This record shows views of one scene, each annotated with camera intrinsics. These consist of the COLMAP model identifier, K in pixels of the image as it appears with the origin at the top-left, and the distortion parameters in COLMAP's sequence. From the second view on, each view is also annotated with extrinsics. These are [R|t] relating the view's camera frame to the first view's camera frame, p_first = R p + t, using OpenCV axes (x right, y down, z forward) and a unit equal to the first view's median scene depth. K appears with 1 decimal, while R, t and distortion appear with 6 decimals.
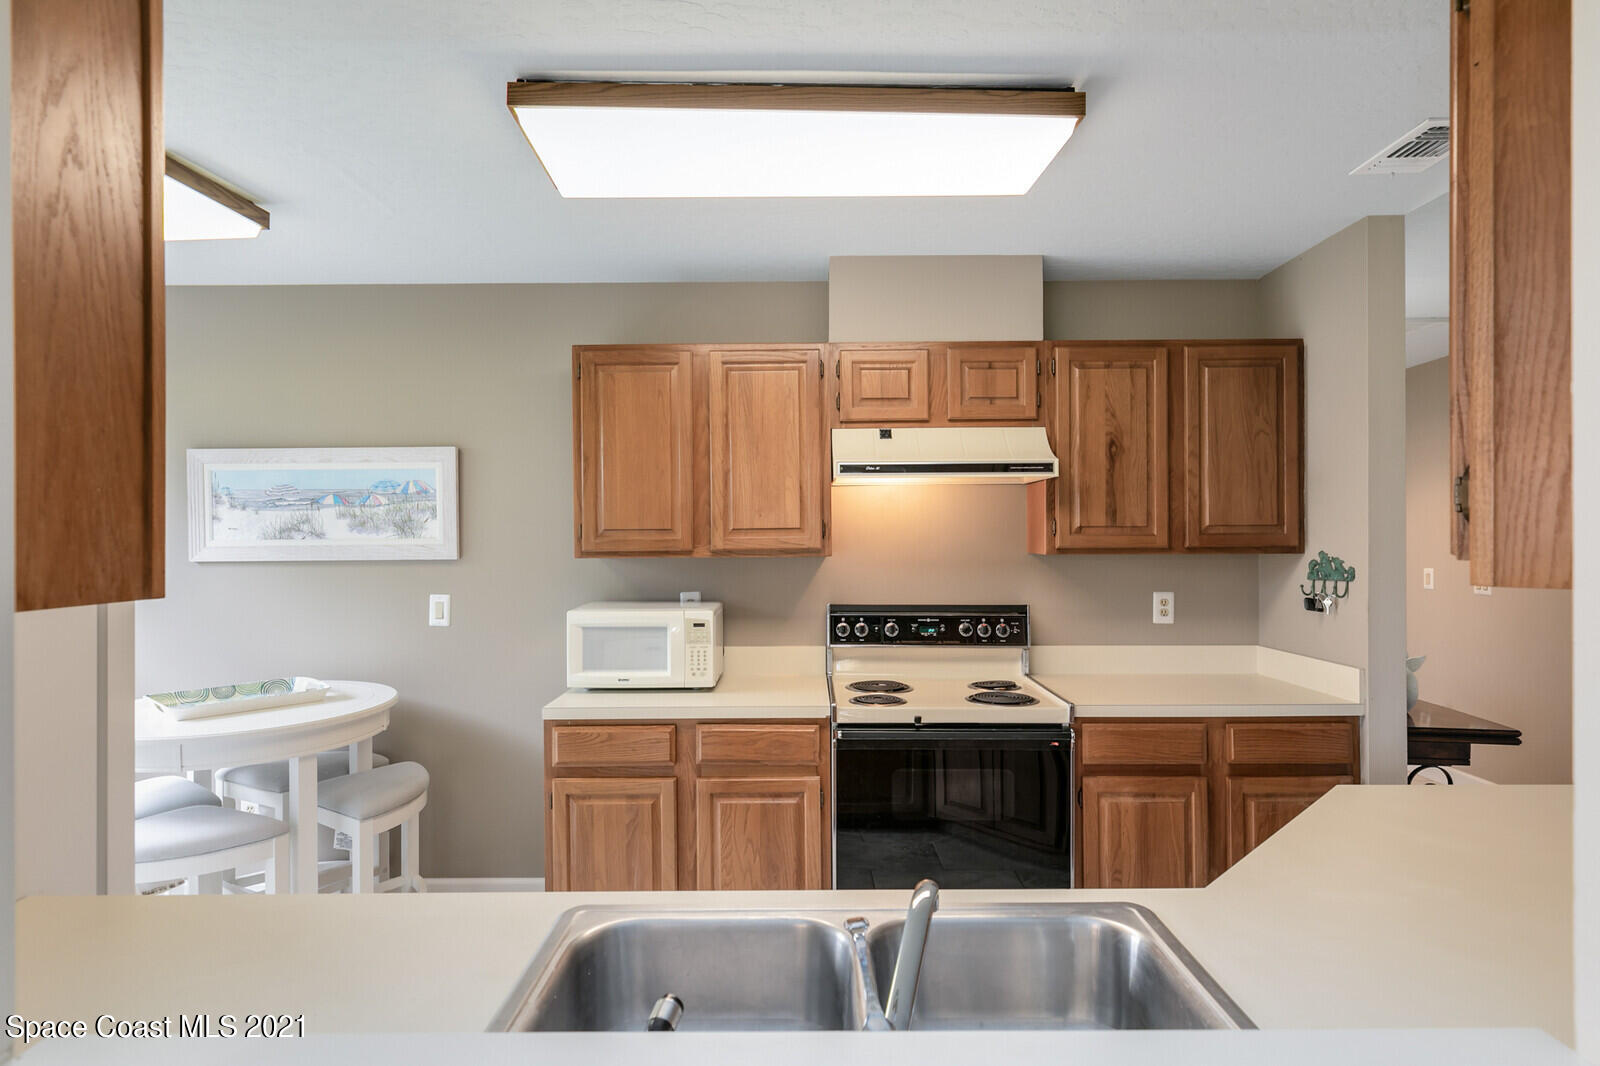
lens RADIAL K [[856.9, 0, 804.0], [0, 856.9, 531.2], [0, 0, 1]] dist [0.003276, 0.000650]
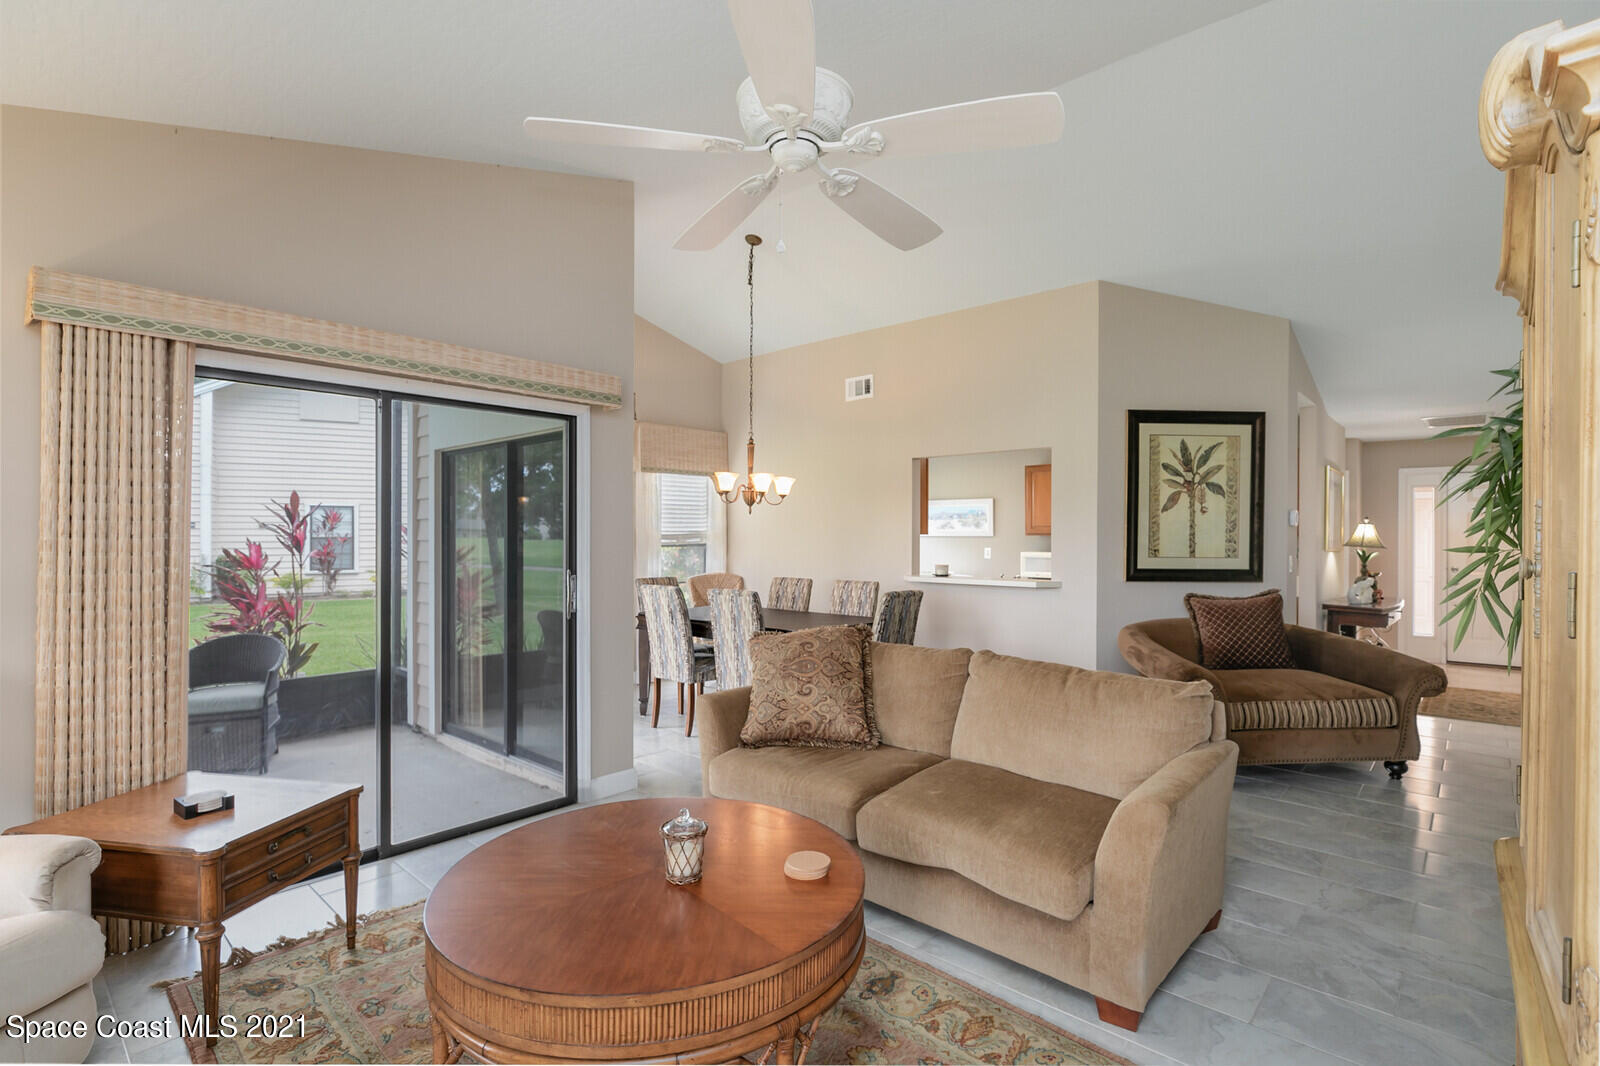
lens RADIAL K [[796.8, 0, 798.9], [0, 796.8, 536.5], [0, 0, 1]] dist [0.002989, -0.002467]
pose [[0.739543, 0.008029, -0.673062, 0.975512], [-0.002660, 0.999956, 0.009006, 0.011443], [0.673105, -0.004870, 0.739531, -1.526654]]
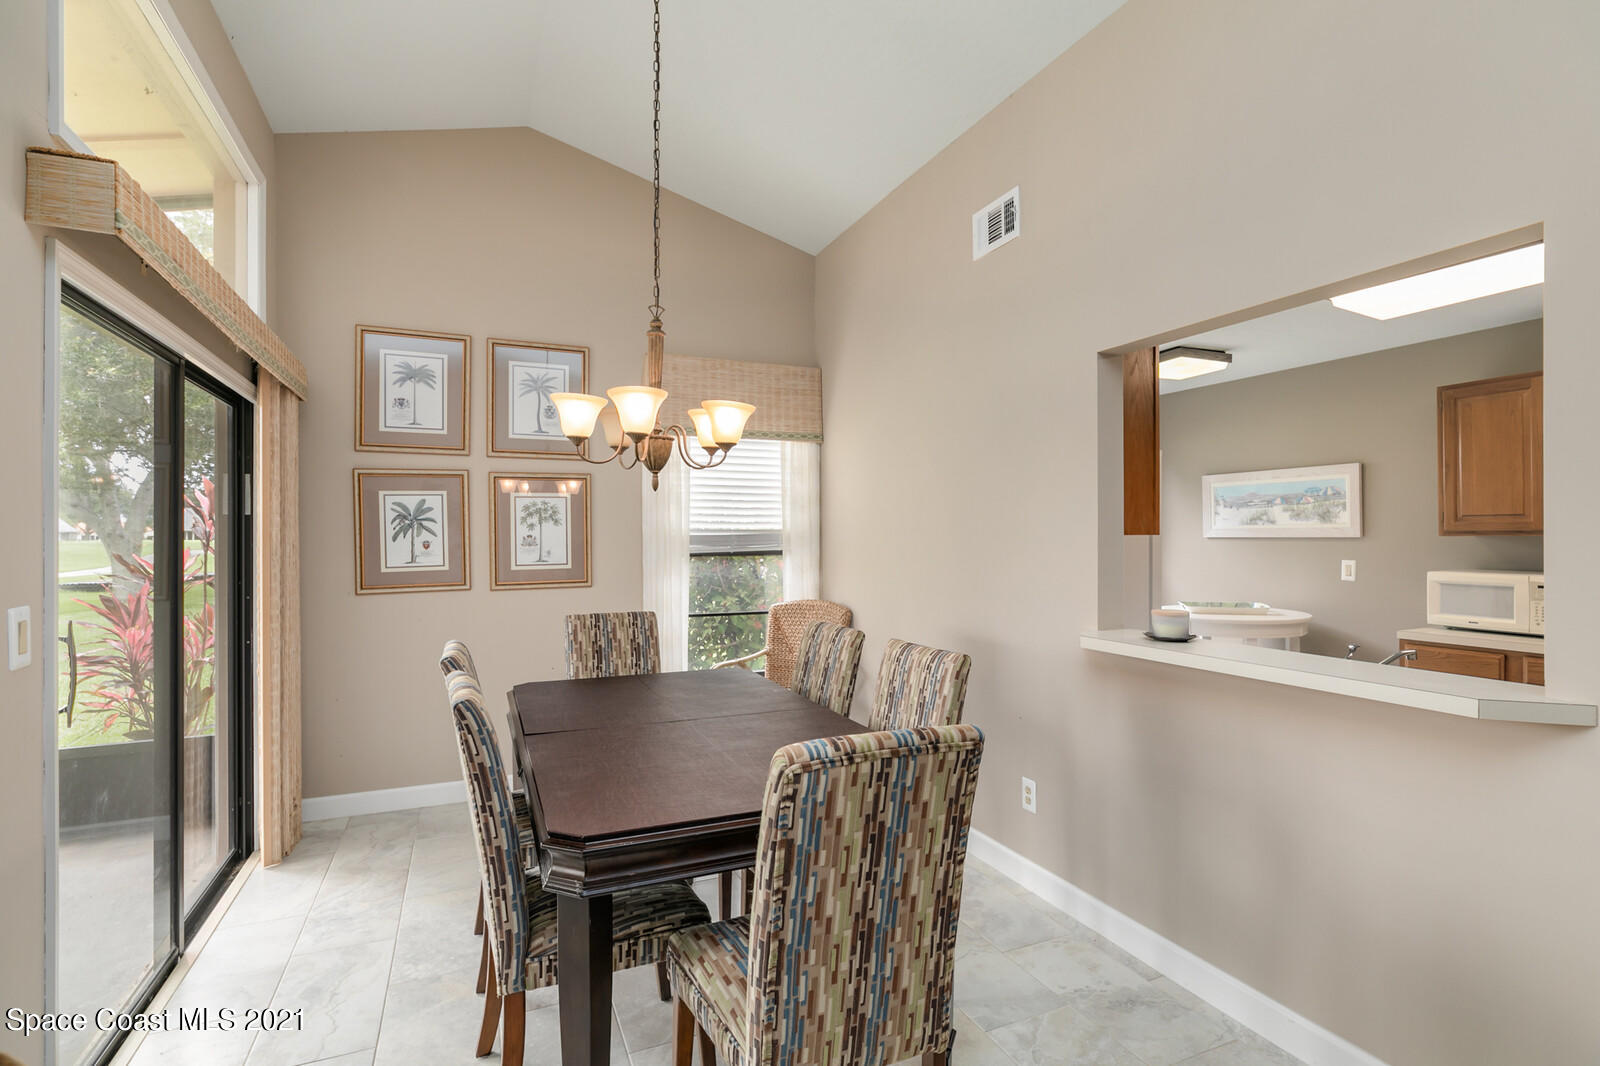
lens RADIAL K [[796.8, 0, 780.6], [0, 796.8, 534.6], [0, 0, 1]] dist [0.002989, -0.002467]
pose [[0.401382, 0.004174, -0.915901, 0.479566], [0.002985, 0.999978, 0.005866, 0.017258], [0.915906, -0.005088, 0.401361, -0.509514]]
